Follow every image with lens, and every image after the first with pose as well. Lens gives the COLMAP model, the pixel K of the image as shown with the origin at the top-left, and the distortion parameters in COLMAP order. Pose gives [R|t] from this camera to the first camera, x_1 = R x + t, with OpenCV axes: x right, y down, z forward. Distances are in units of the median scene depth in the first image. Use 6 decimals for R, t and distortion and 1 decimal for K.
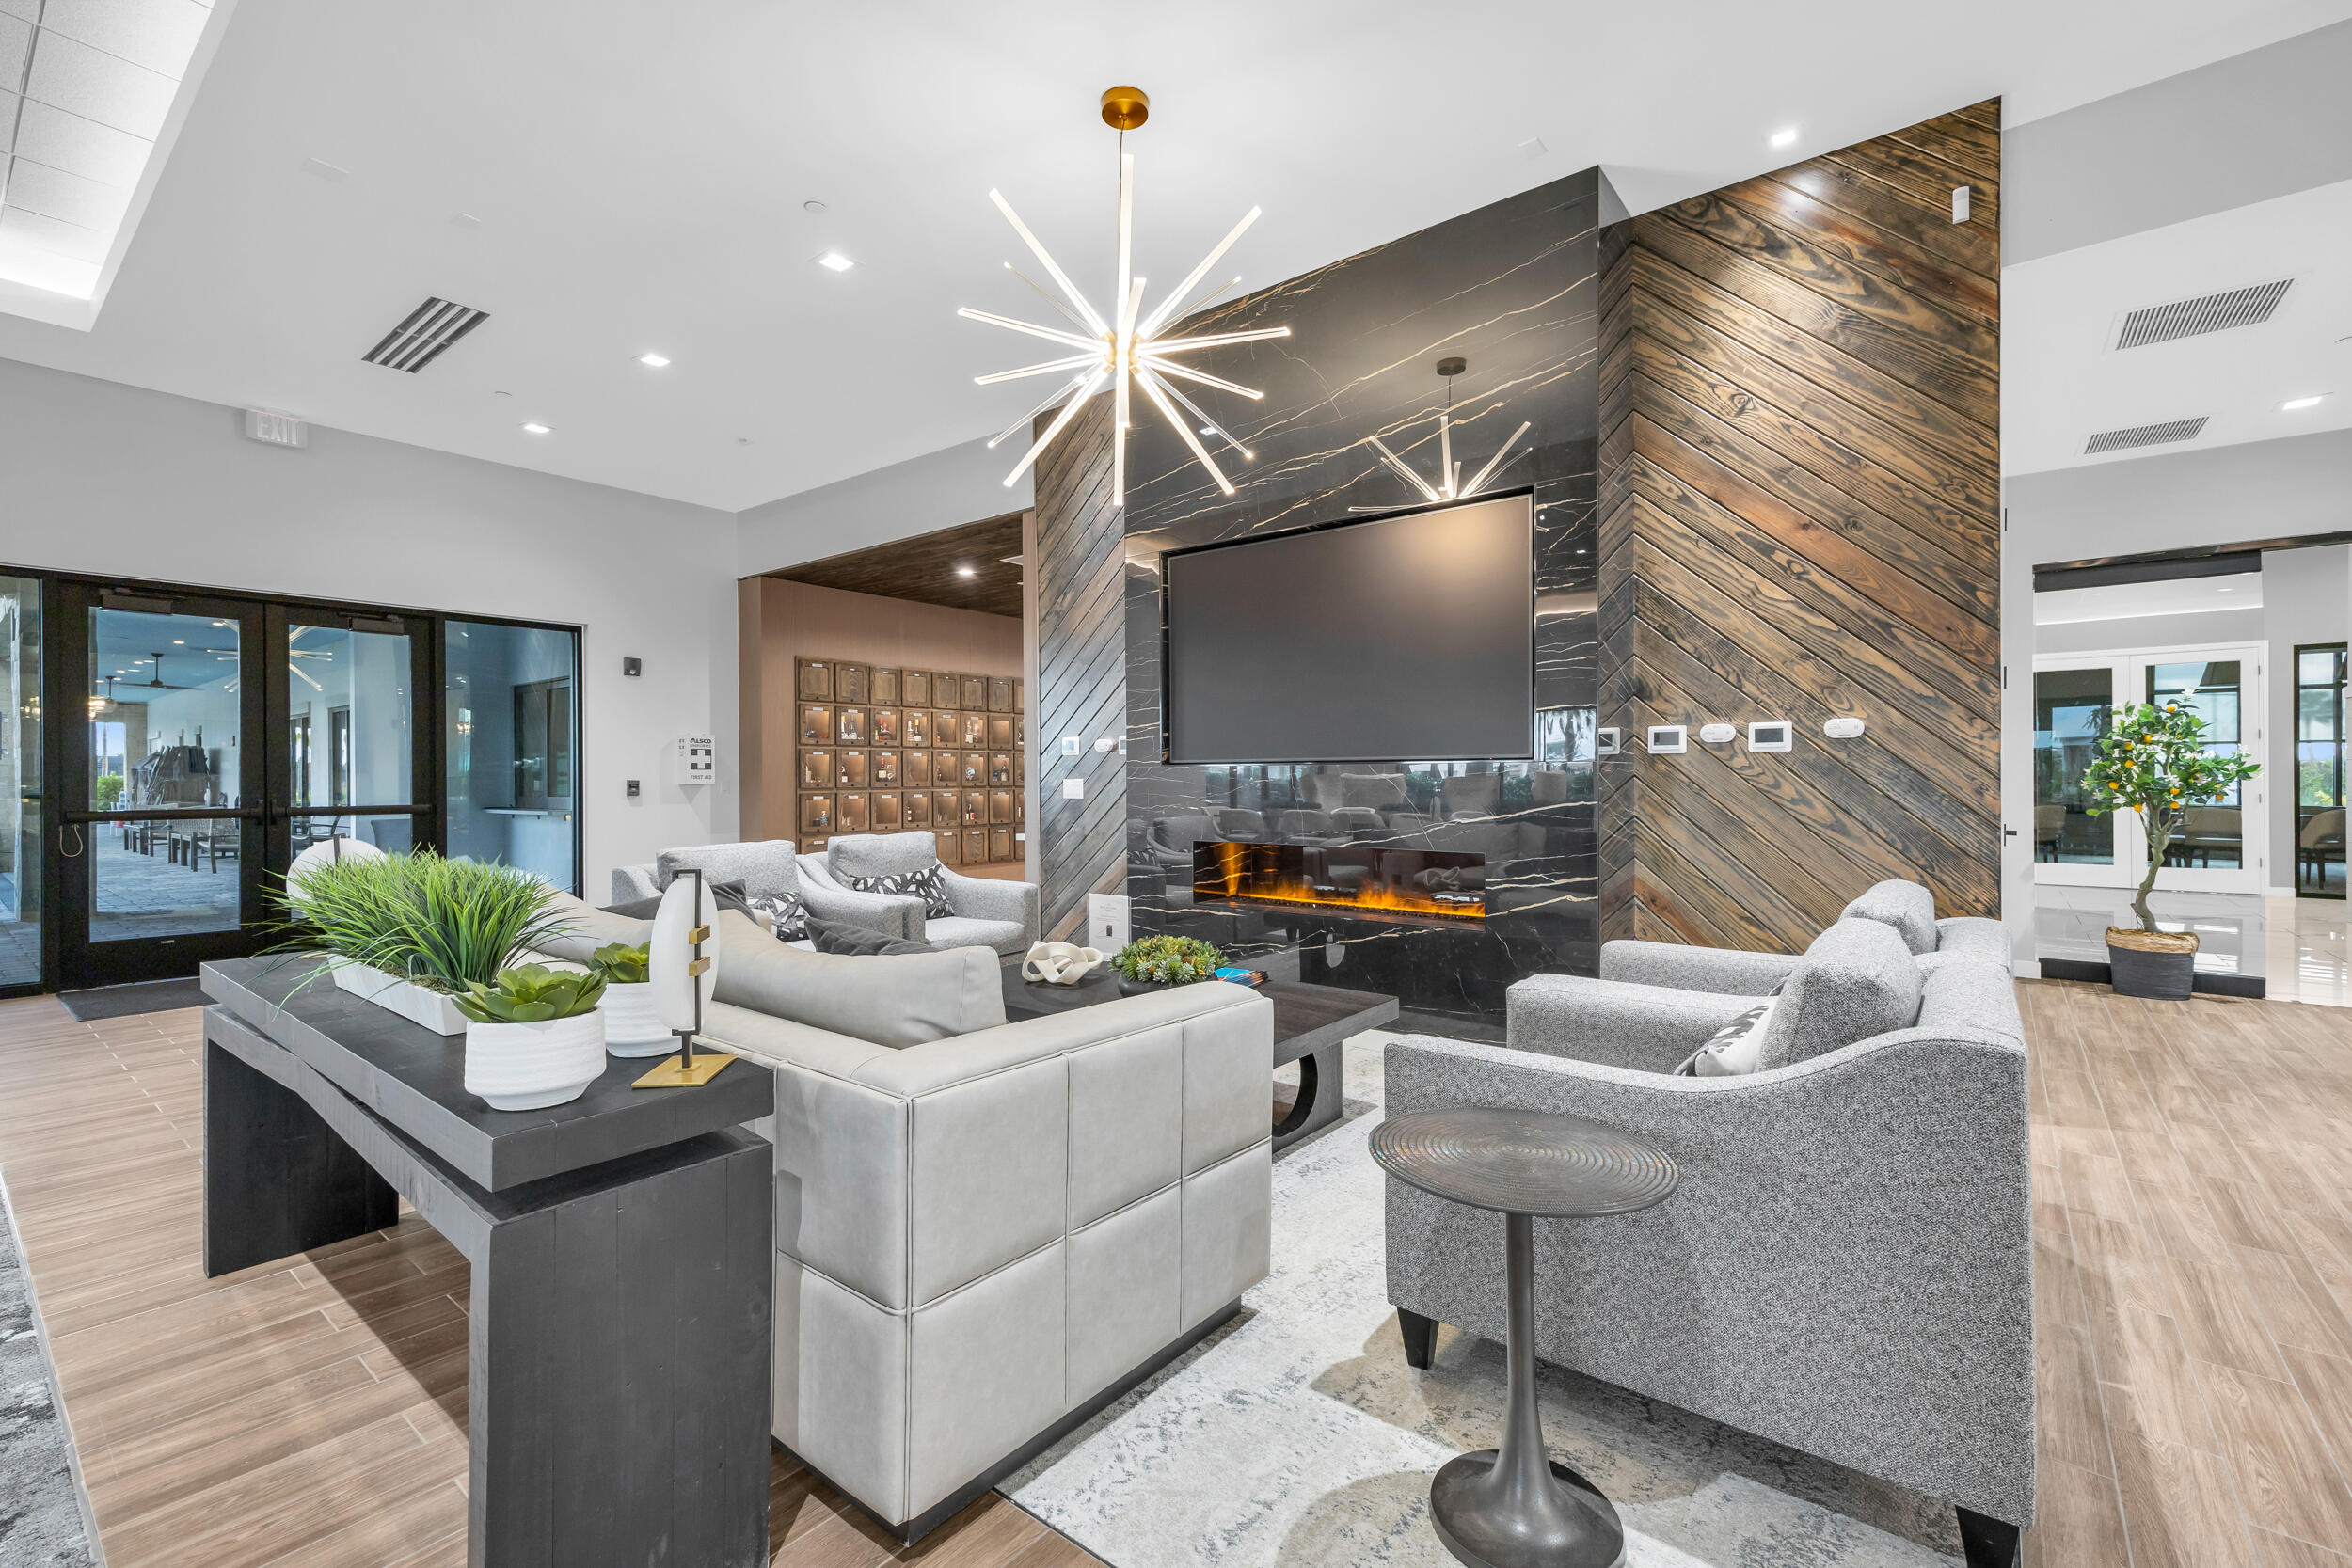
lens RADIAL K [[1057.7, 0, 1172.7], [0, 1057.7, 781.2], [0, 0, 1]] dist [-0.000067, -0.000002]
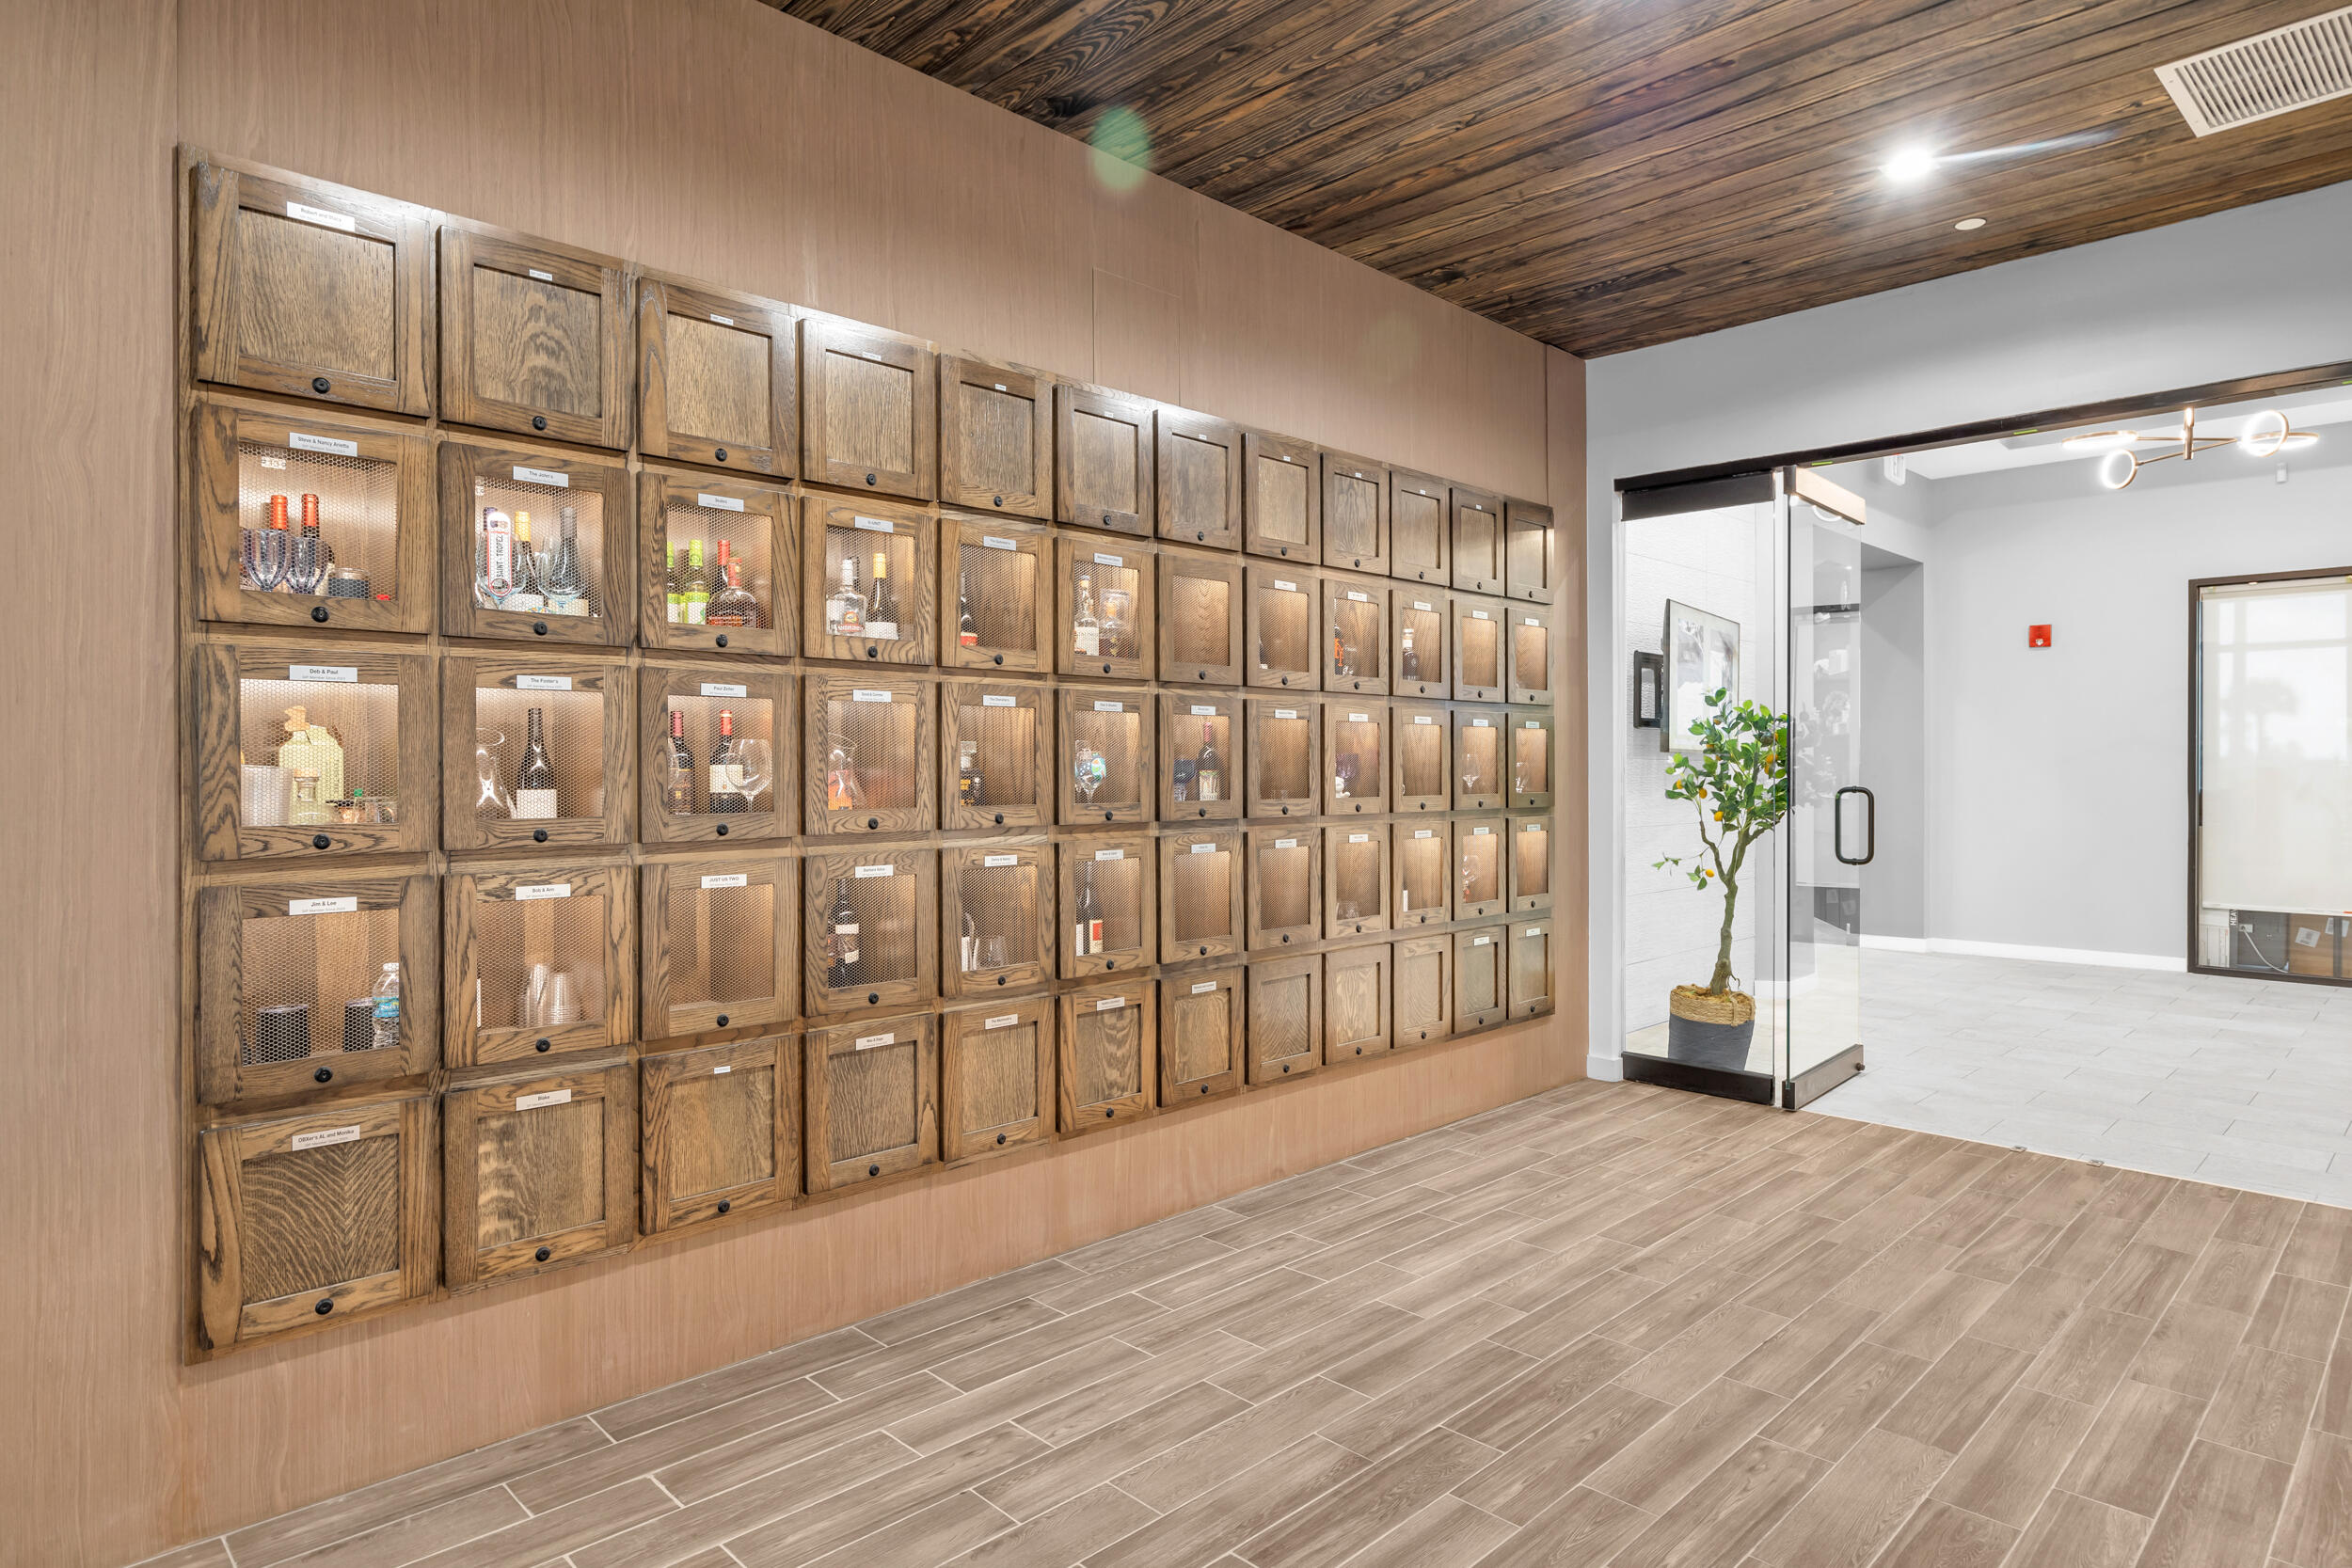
lens RADIAL K [[1311.3, 0, 1178.6], [0, 1311.3, 773.6], [0, 0, 1]] dist [0.000402, 0.000063]
pose [[0.994458, 0.007165, -0.104888, -0.137205], [-0.006701, 0.999966, 0.004771, -0.009075], [0.104919, -0.004042, 0.994473, 0.687387]]
